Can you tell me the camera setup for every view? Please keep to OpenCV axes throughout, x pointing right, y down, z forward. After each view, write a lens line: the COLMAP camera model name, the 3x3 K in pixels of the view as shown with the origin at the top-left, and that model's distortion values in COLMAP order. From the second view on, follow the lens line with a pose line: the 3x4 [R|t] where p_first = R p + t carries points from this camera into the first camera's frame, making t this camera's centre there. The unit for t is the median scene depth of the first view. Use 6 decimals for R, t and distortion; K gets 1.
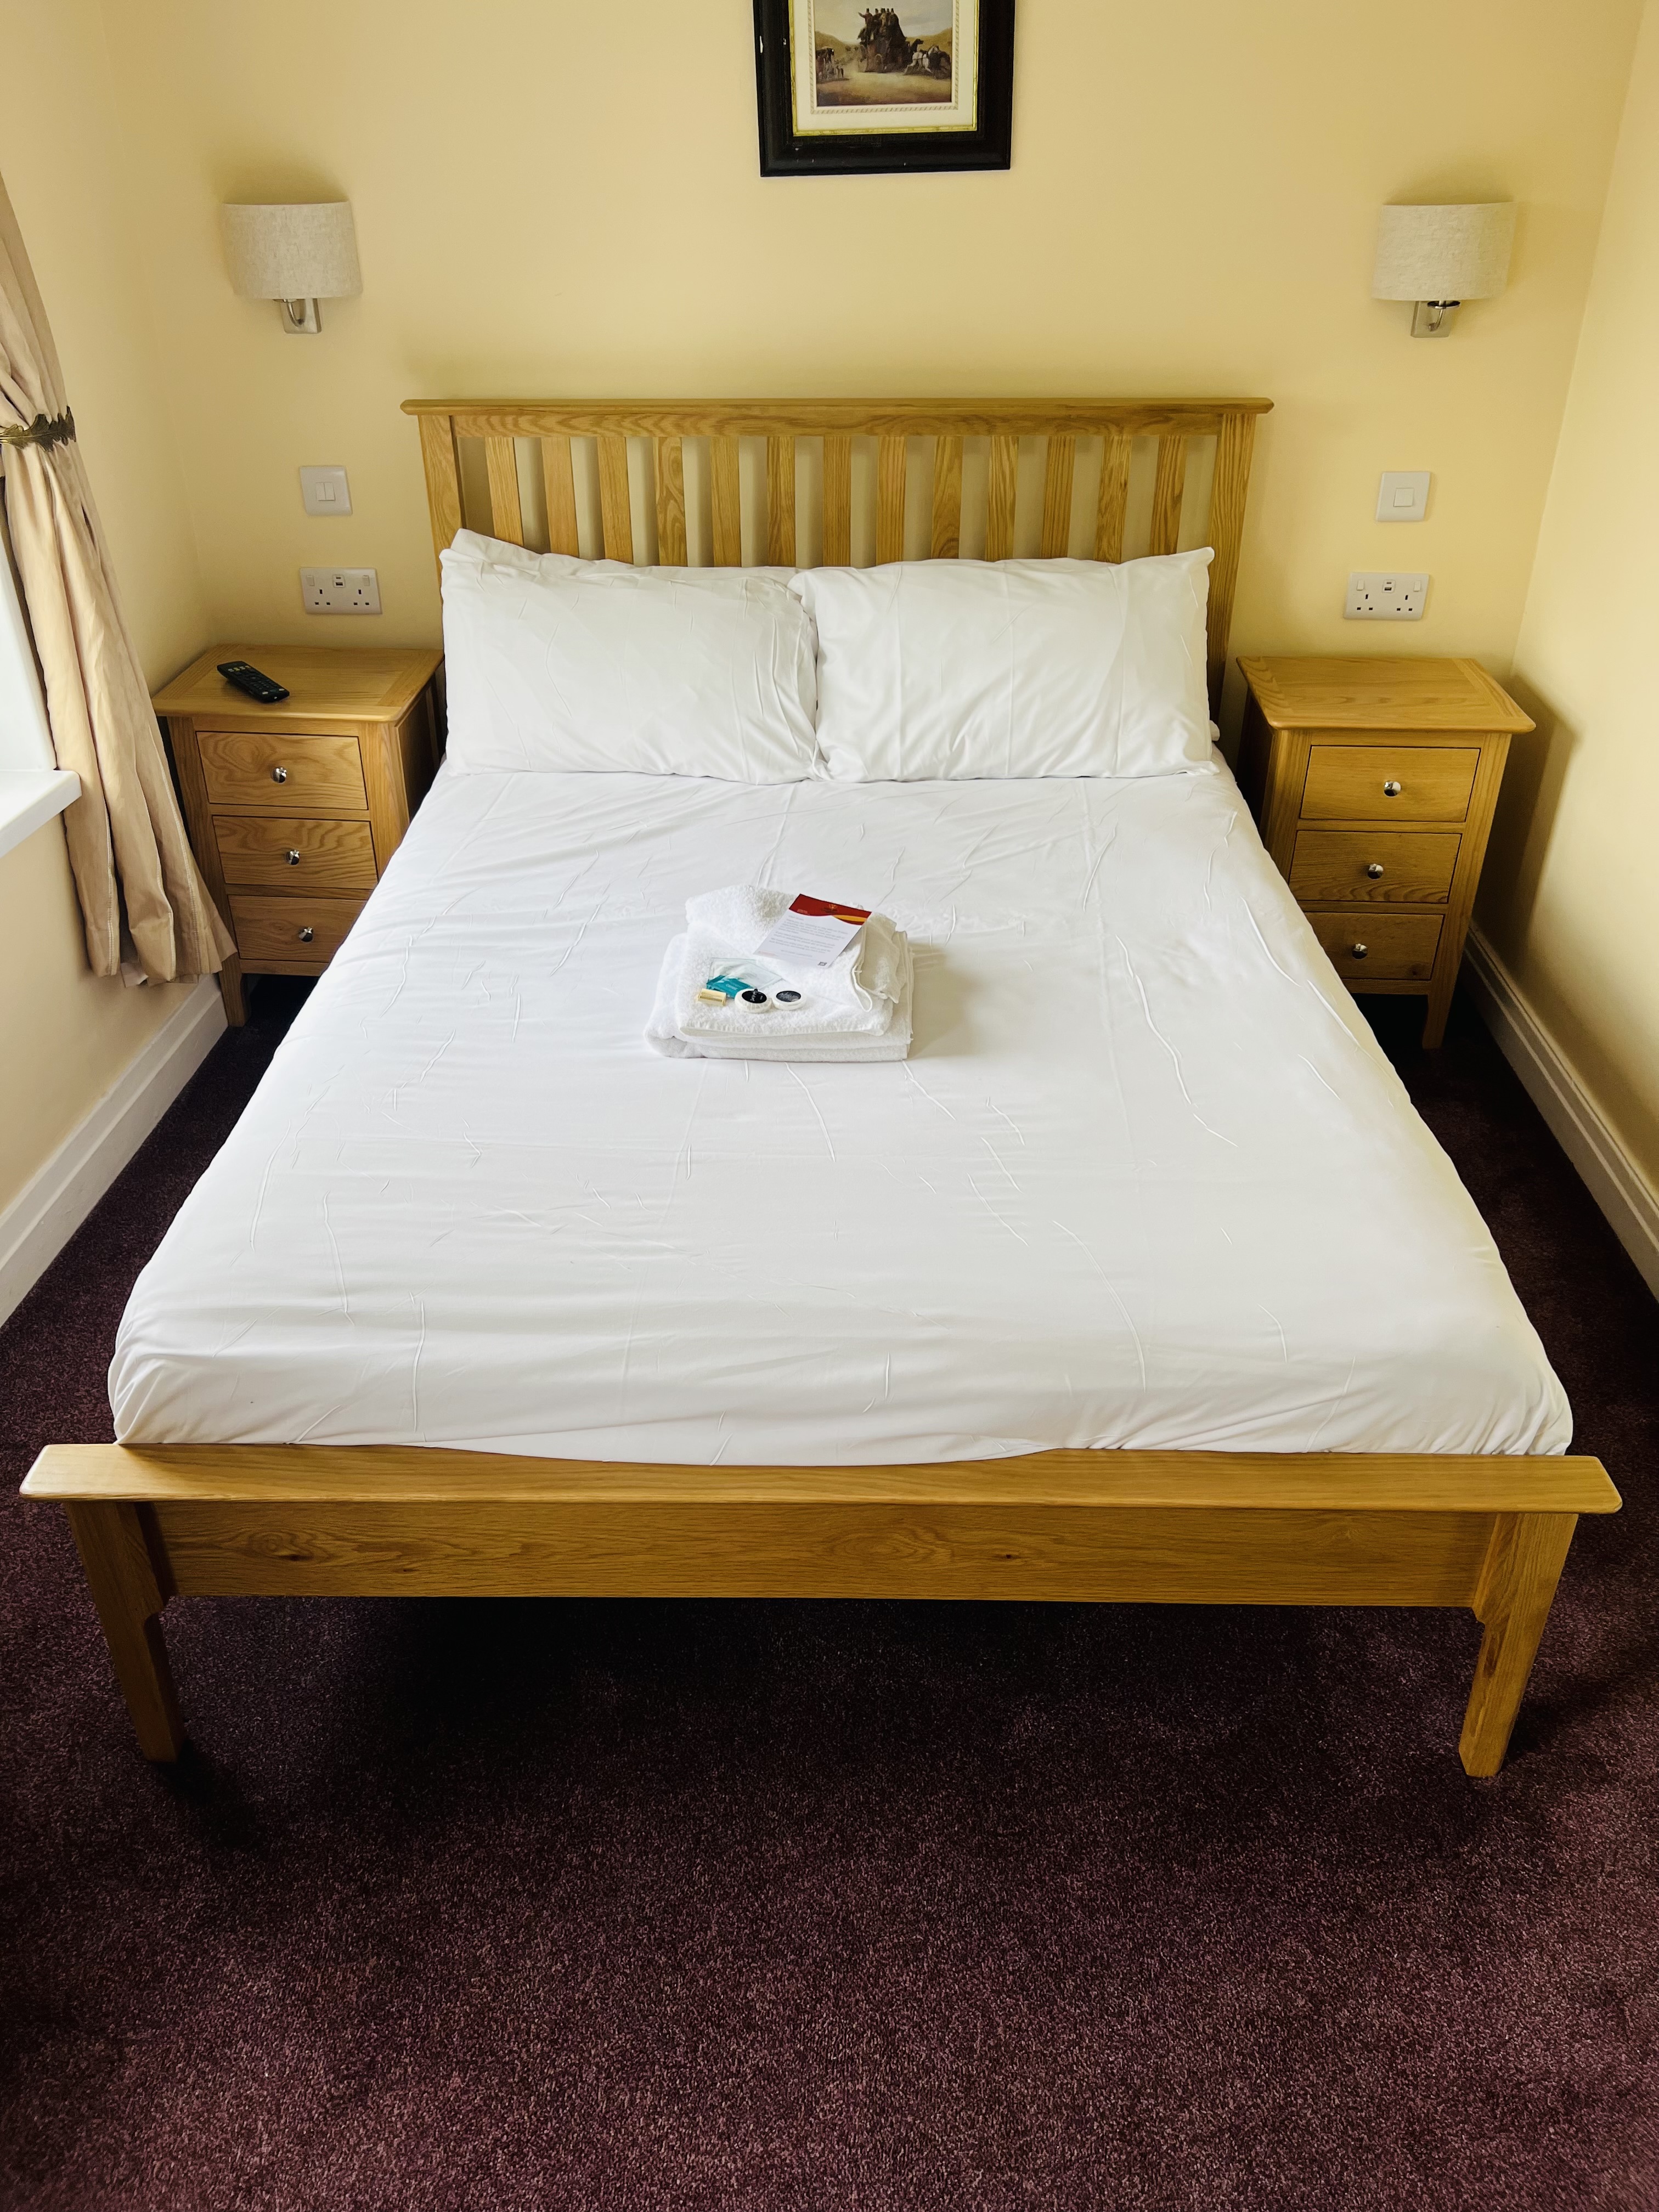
lens RADIAL K [[1656.2, 0, 829.5], [0, 1656.2, 1106.0], [0, 0, 1]] dist [0.090745, -0.116395]
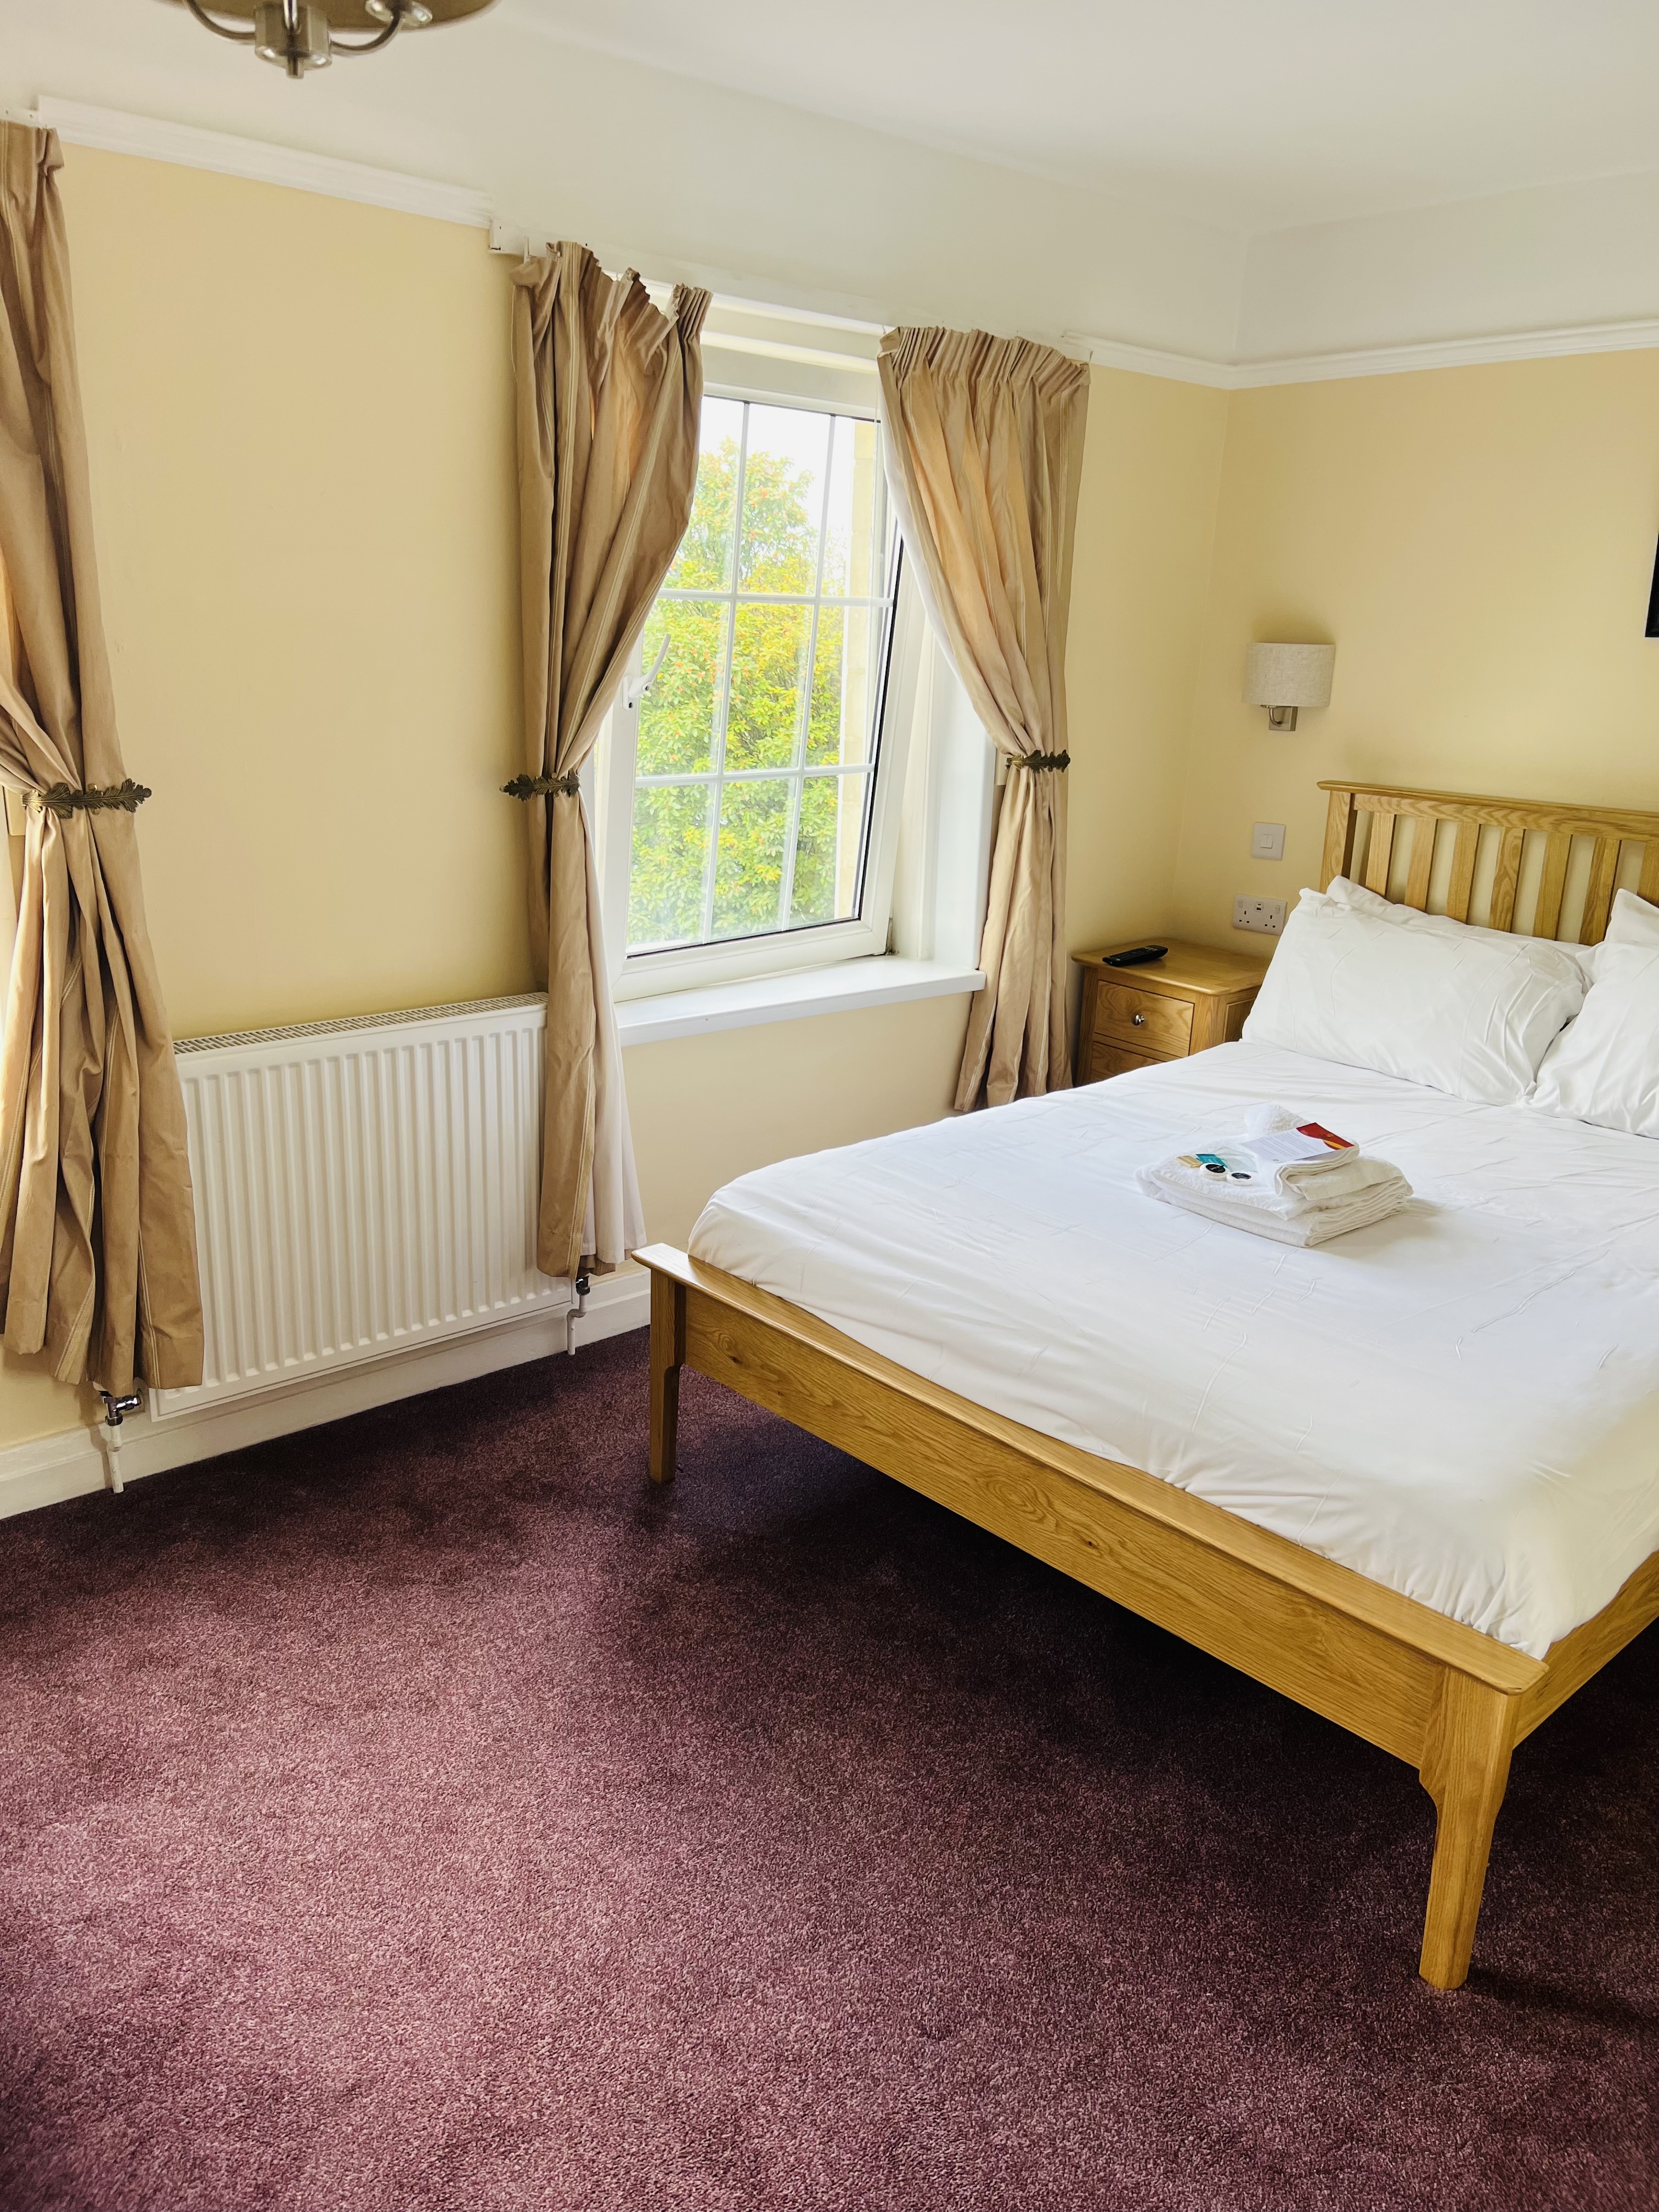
lens RADIAL K [[1656.2, 0, 829.5], [0, 1656.2, 1106.0], [0, 0, 1]] dist [0.090745, -0.116395]
pose [[0.687946, 0.228688, -0.688790, 0.599844], [-0.399483, 0.911668, -0.096306, 0.128409], [0.605924, 0.341413, 0.718535, -0.124212]]
